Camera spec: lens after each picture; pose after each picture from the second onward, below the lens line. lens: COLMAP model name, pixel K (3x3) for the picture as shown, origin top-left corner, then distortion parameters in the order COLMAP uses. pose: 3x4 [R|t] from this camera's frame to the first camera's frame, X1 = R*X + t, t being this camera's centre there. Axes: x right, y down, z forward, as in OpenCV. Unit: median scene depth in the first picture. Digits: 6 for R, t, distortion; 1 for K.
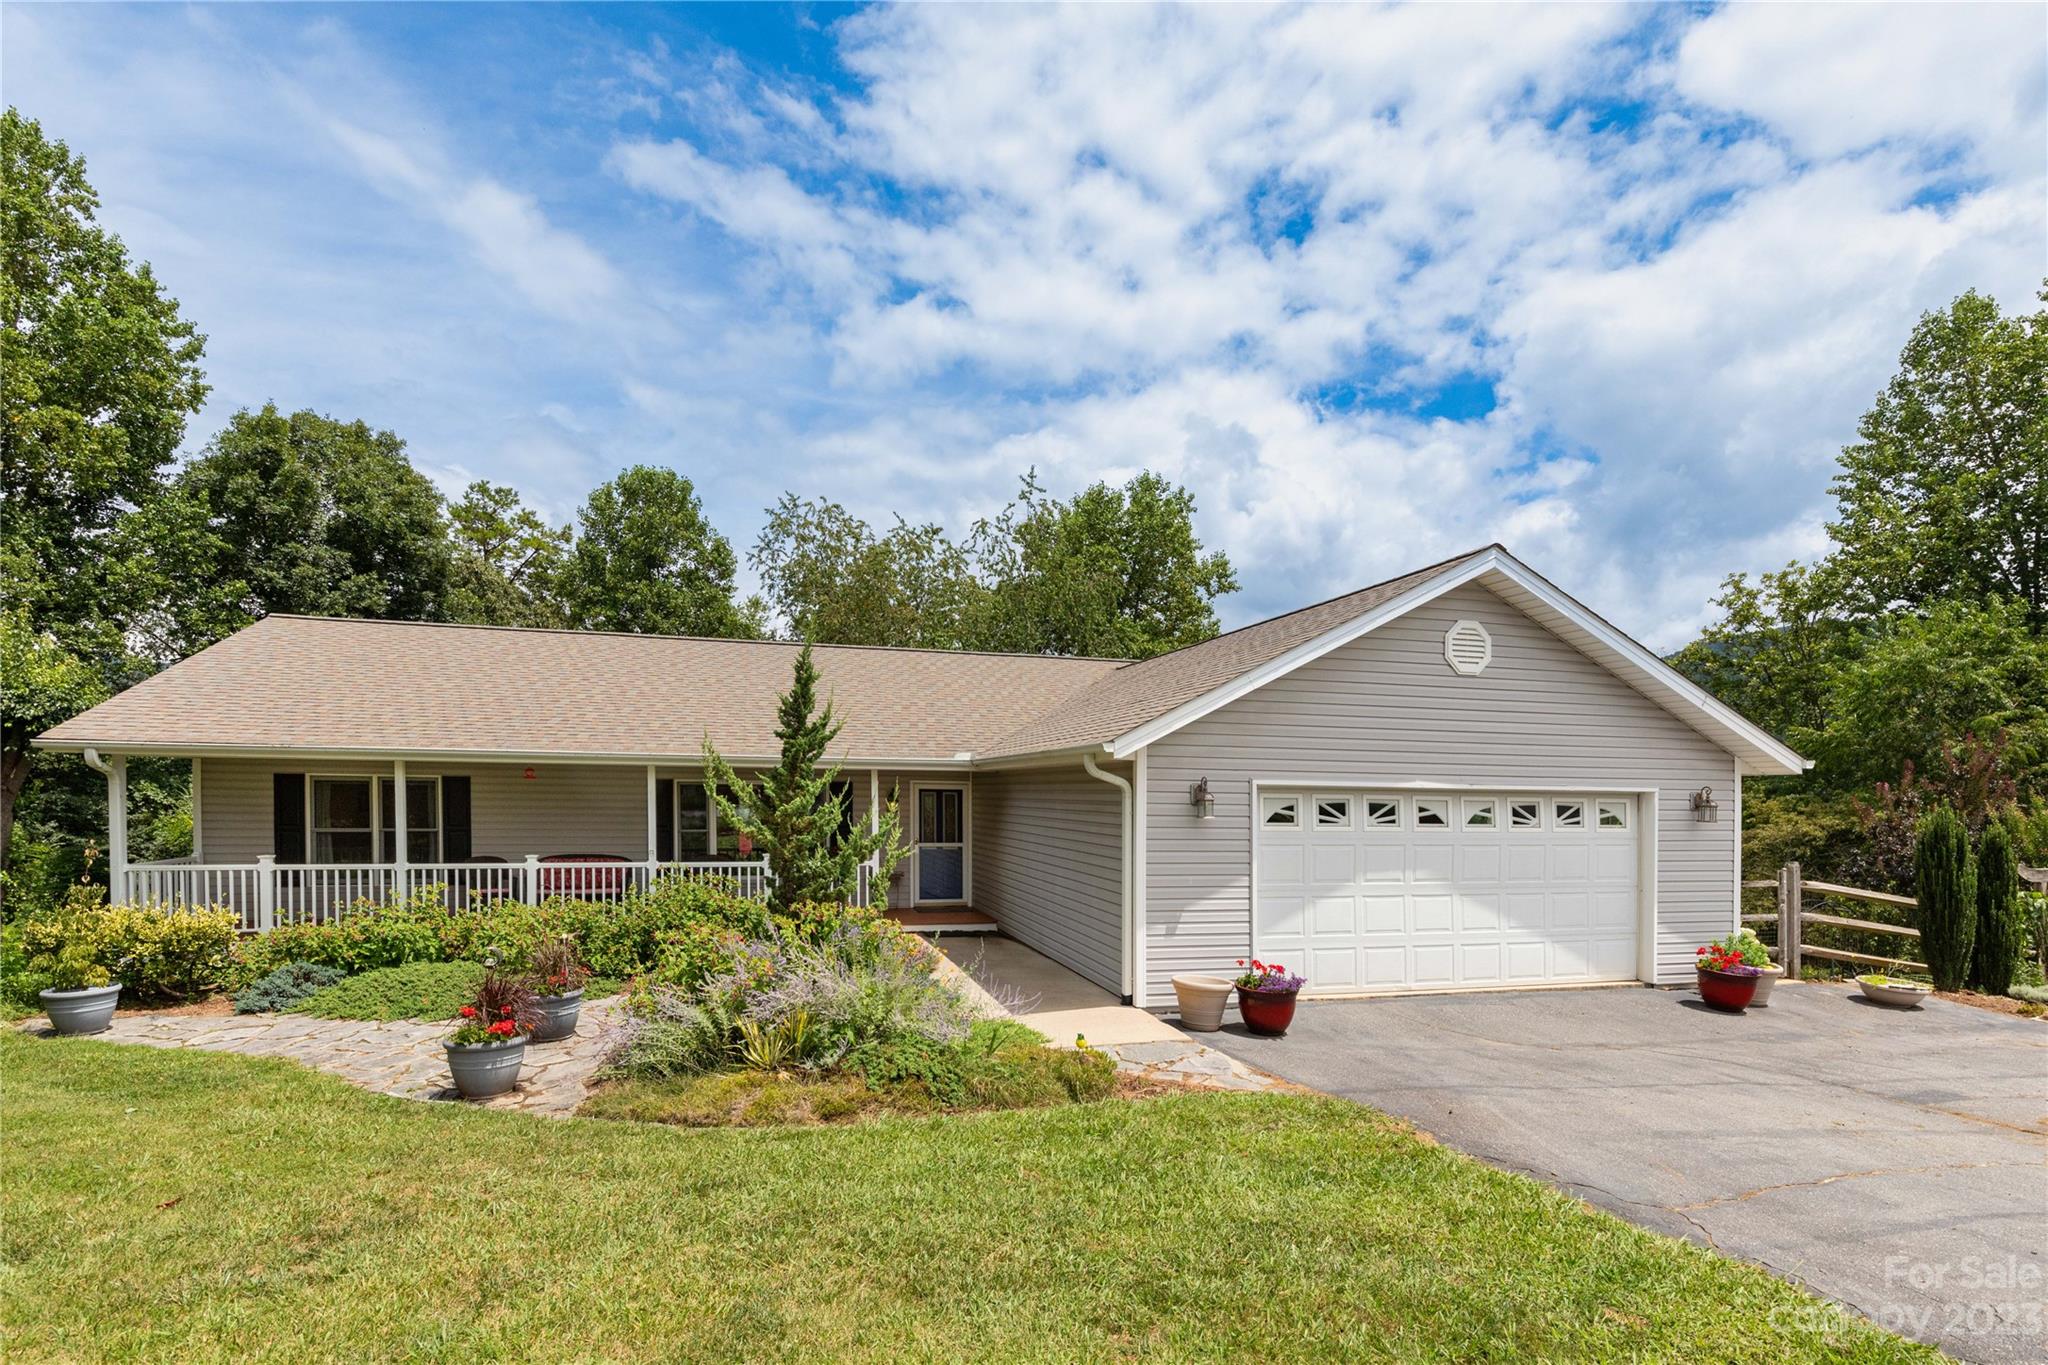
lens RADIAL K [[949.1, 0, 990.6], [0, 949.1, 760.4], [0, 0, 1]] dist [0.014944, -0.003340]
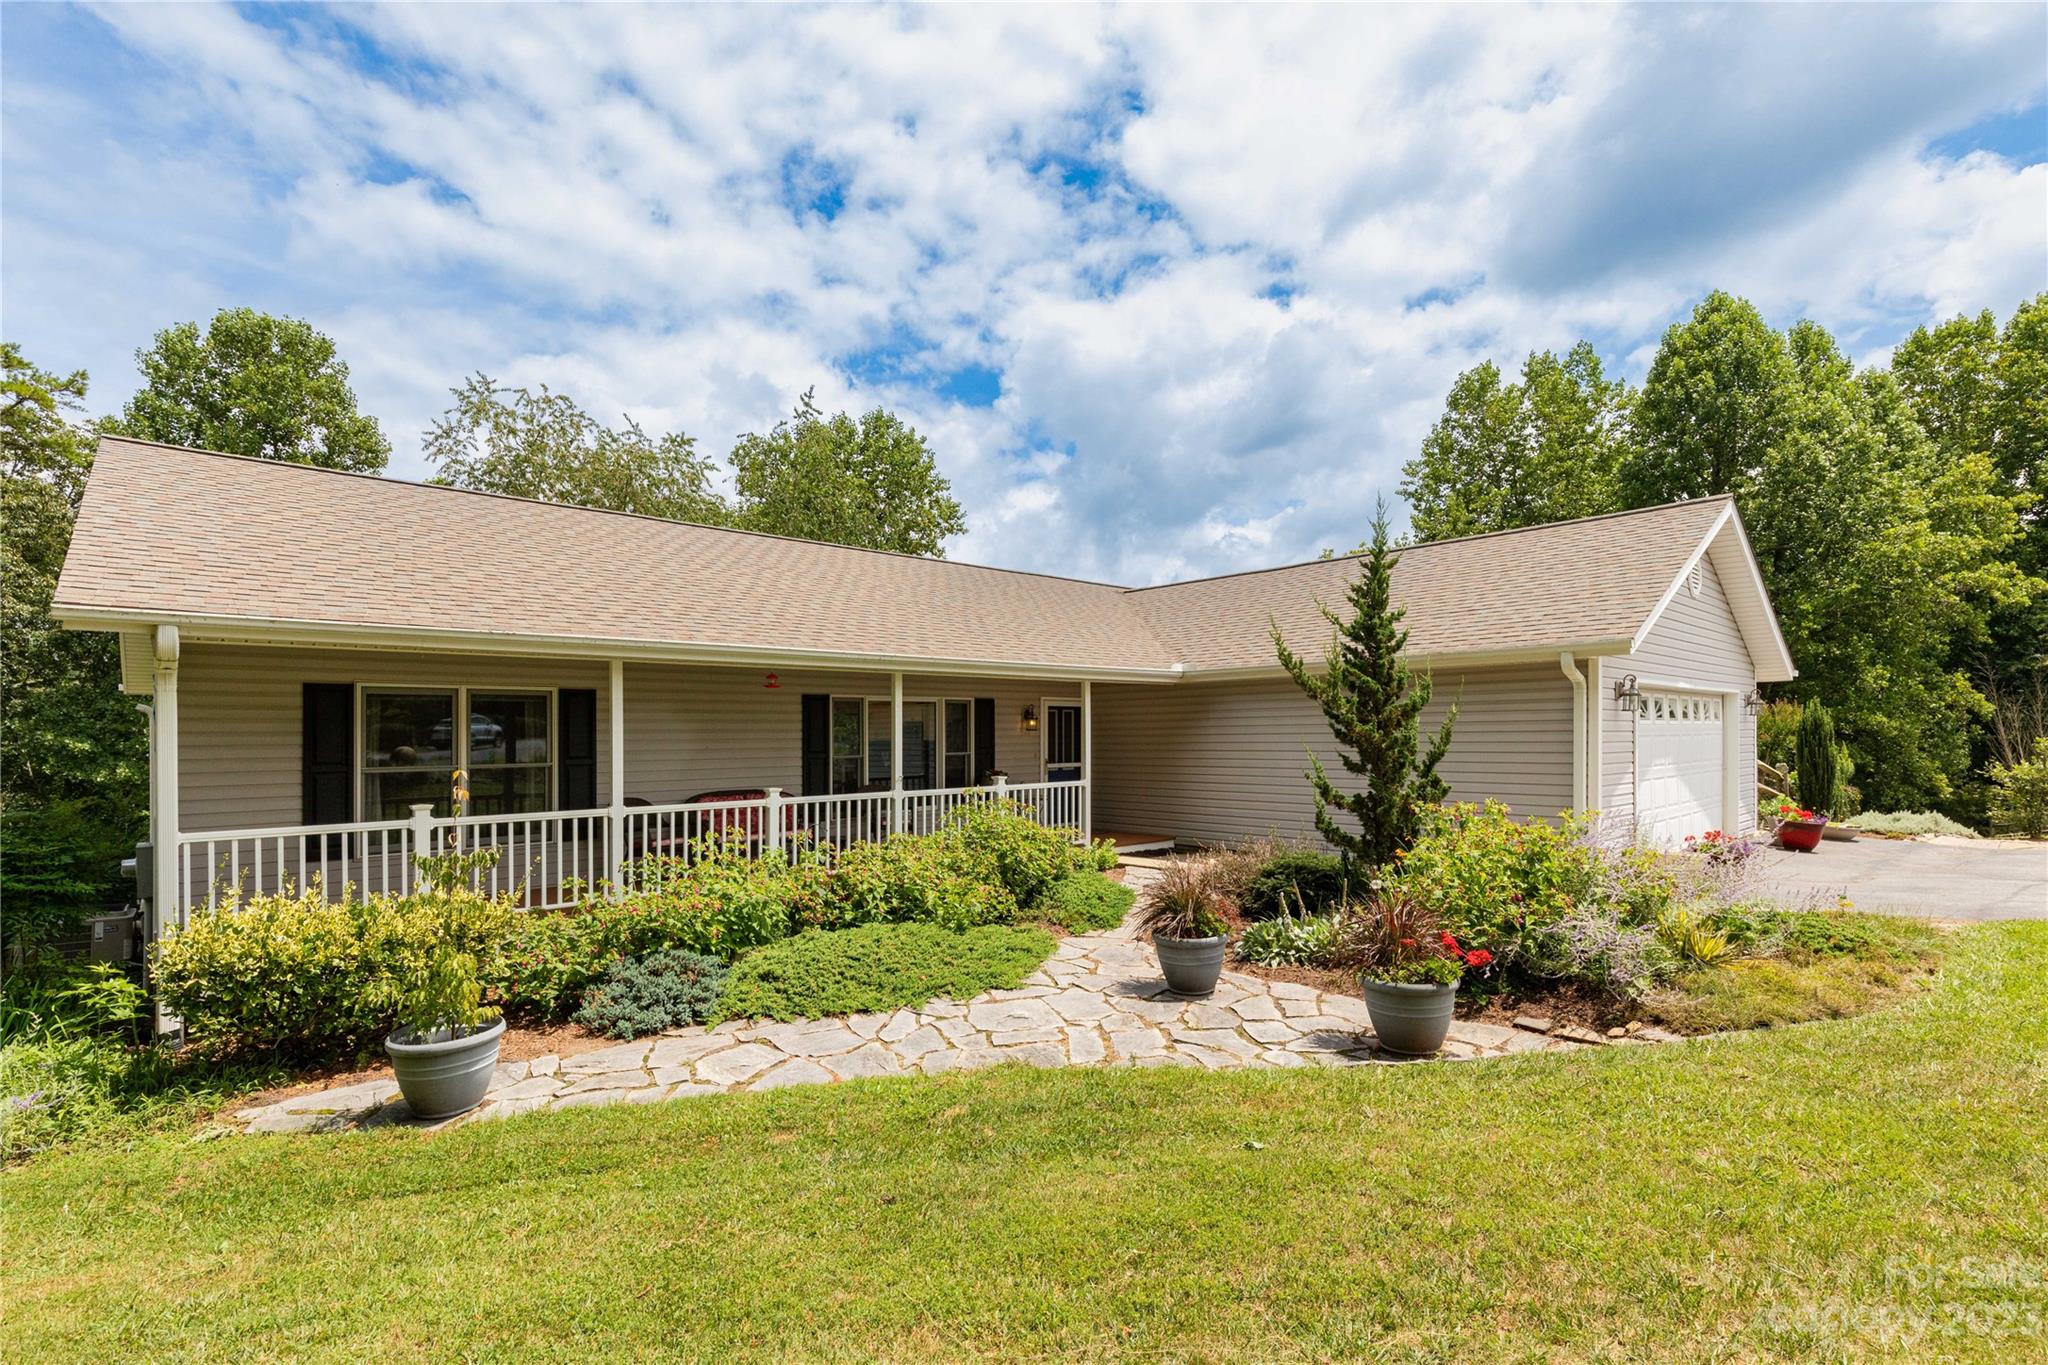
lens RADIAL K [[937.4, 0, 976.4], [0, 937.4, 688.1], [0, 0, 1]] dist [0.004310, -0.001471]
pose [[0.892941, 0.000999, 0.450172, -0.203607], [0.007017, 0.999845, -0.016139, 0.009691], [-0.450118, 0.017570, 0.892796, 0.075990]]
